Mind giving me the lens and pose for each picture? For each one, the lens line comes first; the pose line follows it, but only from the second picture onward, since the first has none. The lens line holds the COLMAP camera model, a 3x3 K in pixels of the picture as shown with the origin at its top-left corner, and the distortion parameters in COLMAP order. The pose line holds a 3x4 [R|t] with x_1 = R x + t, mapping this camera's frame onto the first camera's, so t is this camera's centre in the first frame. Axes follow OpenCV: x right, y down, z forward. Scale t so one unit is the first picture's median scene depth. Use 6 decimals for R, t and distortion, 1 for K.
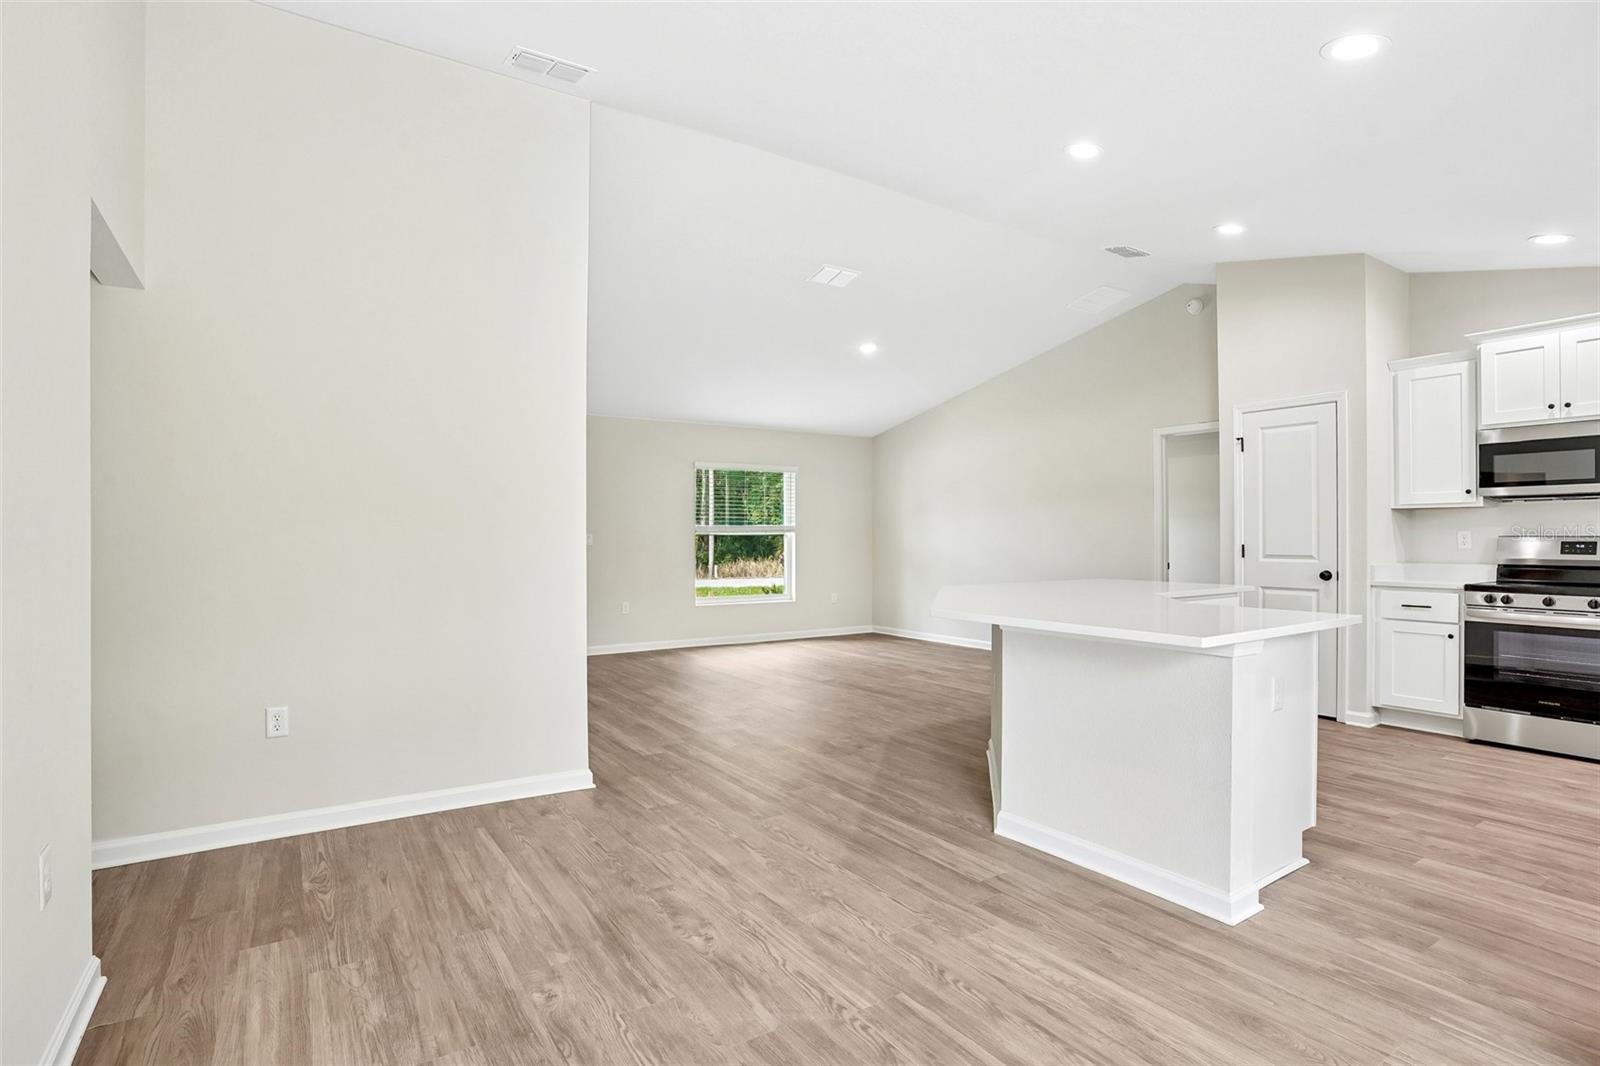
lens RADIAL K [[804.0, 0, 800.9], [0, 804.0, 529.6], [0, 0, 1]] dist [-0.069393, 0.028780]
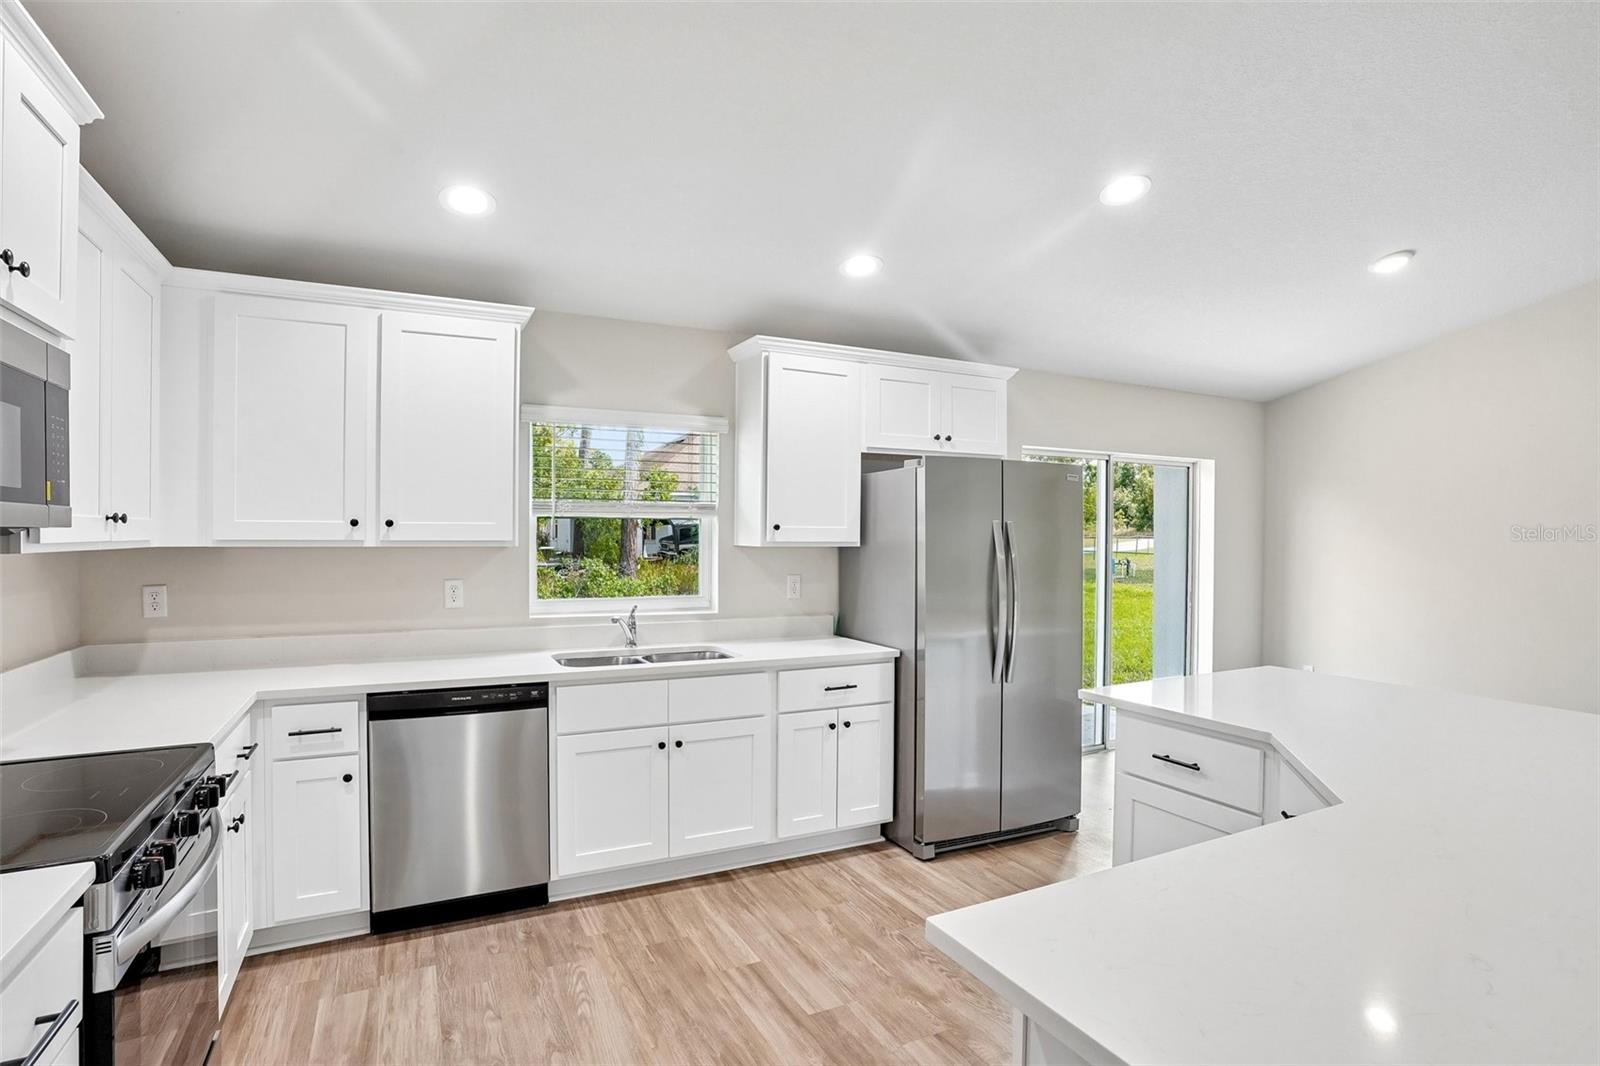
lens RADIAL K [[805.0, 0, 804.3], [0, 805.0, 536.8], [0, 0, 1]] dist [-0.072211, 0.028752]
pose [[-0.993472, -0.003972, 0.114004, 0.797574], [-0.004932, 0.999955, -0.008139, -0.055425], [-0.113967, -0.008648, -0.993447, 1.698119]]
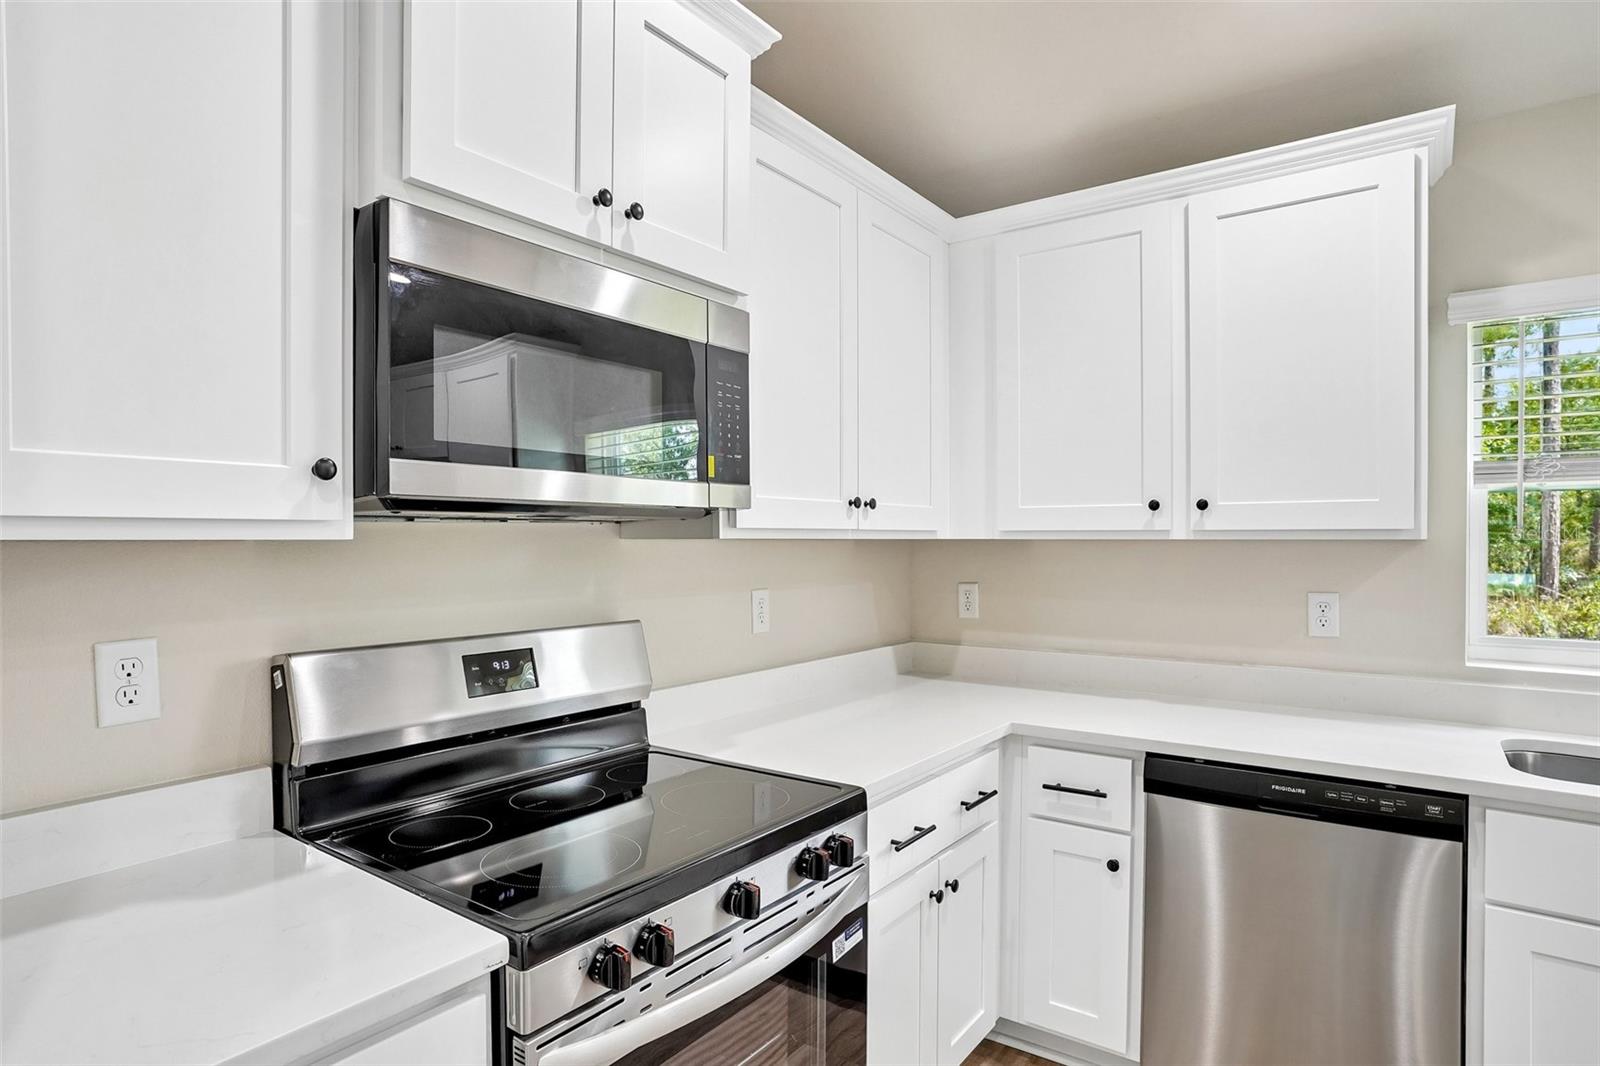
lens RADIAL K [[865.2, 0, 794.3], [0, 865.2, 548.3], [0, 0, 1]] dist [-0.061799, 0.034125]
pose [[-0.347508, -0.008788, 0.937636, 0.858979], [-0.009184, 0.999940, 0.005968, -0.043036], [-0.937632, -0.006538, -0.347568, 1.382356]]
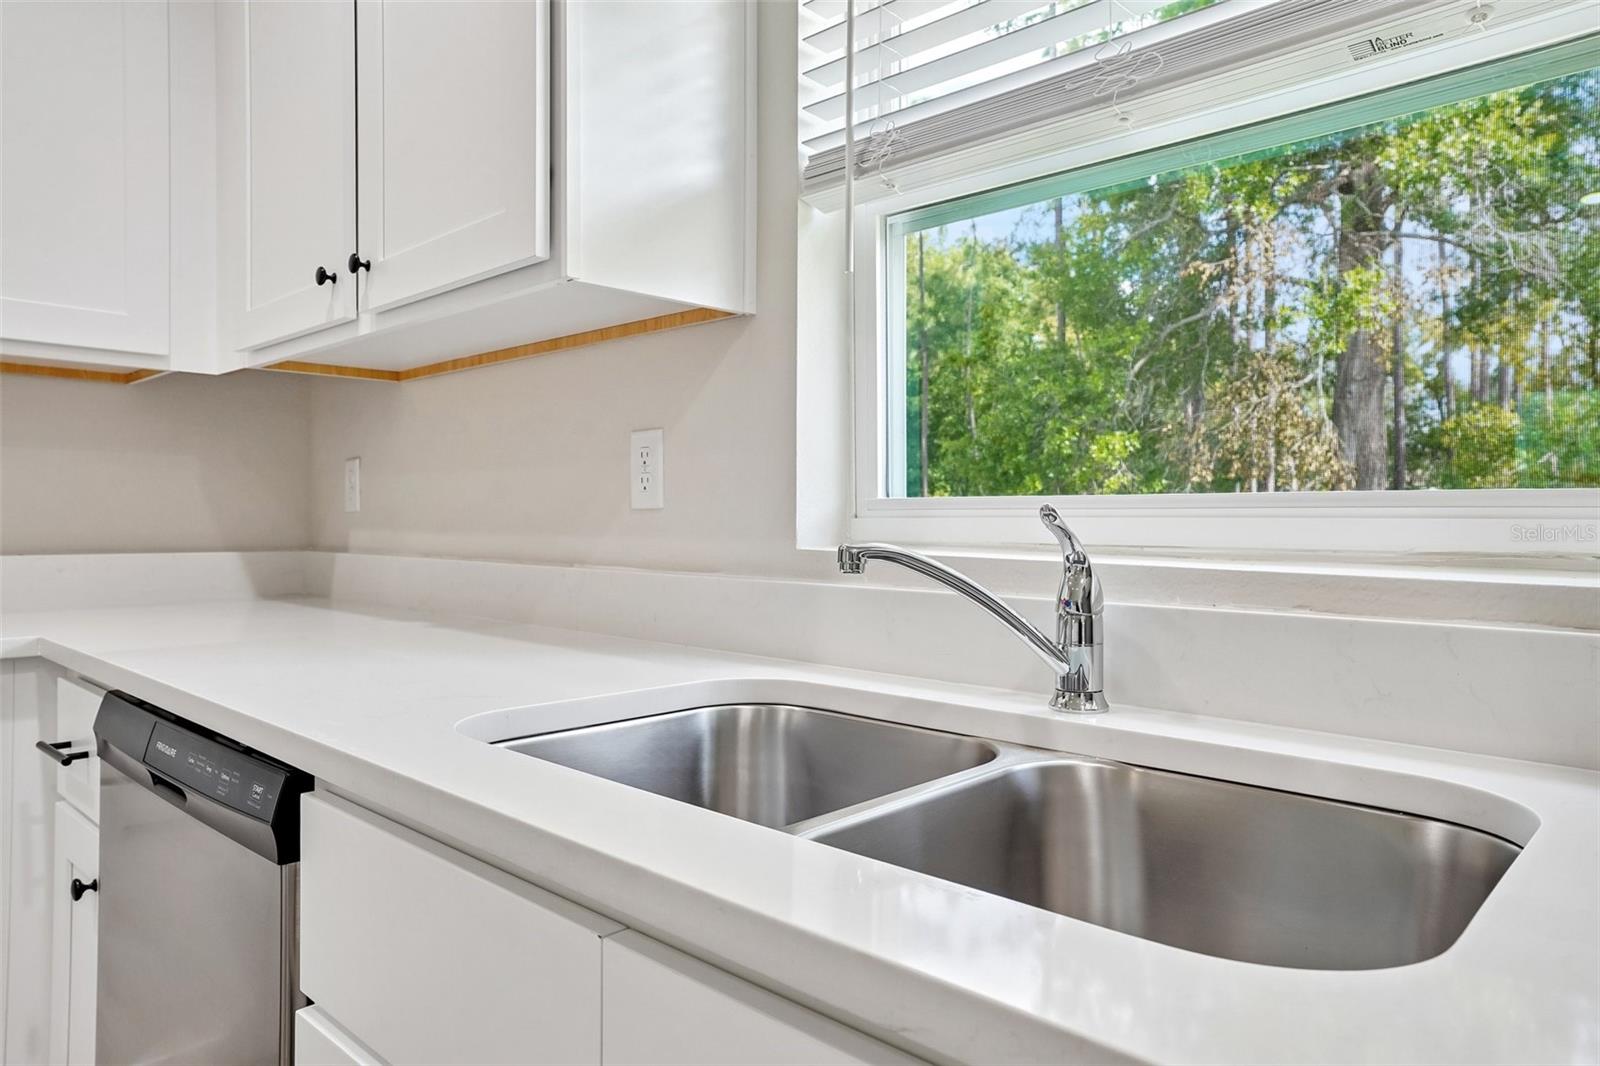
lens RADIAL K [[1018.6, 0, 800.0], [0, 1018.6, 533.0], [0, 0, 1]] dist [0.002264, 0.001450]
pose [[-0.233783, -0.014246, 0.972184, 0.887670], [-0.015108, 0.999825, 0.011018, 0.035594], [-0.972171, -0.012112, -0.233958, 0.767063]]
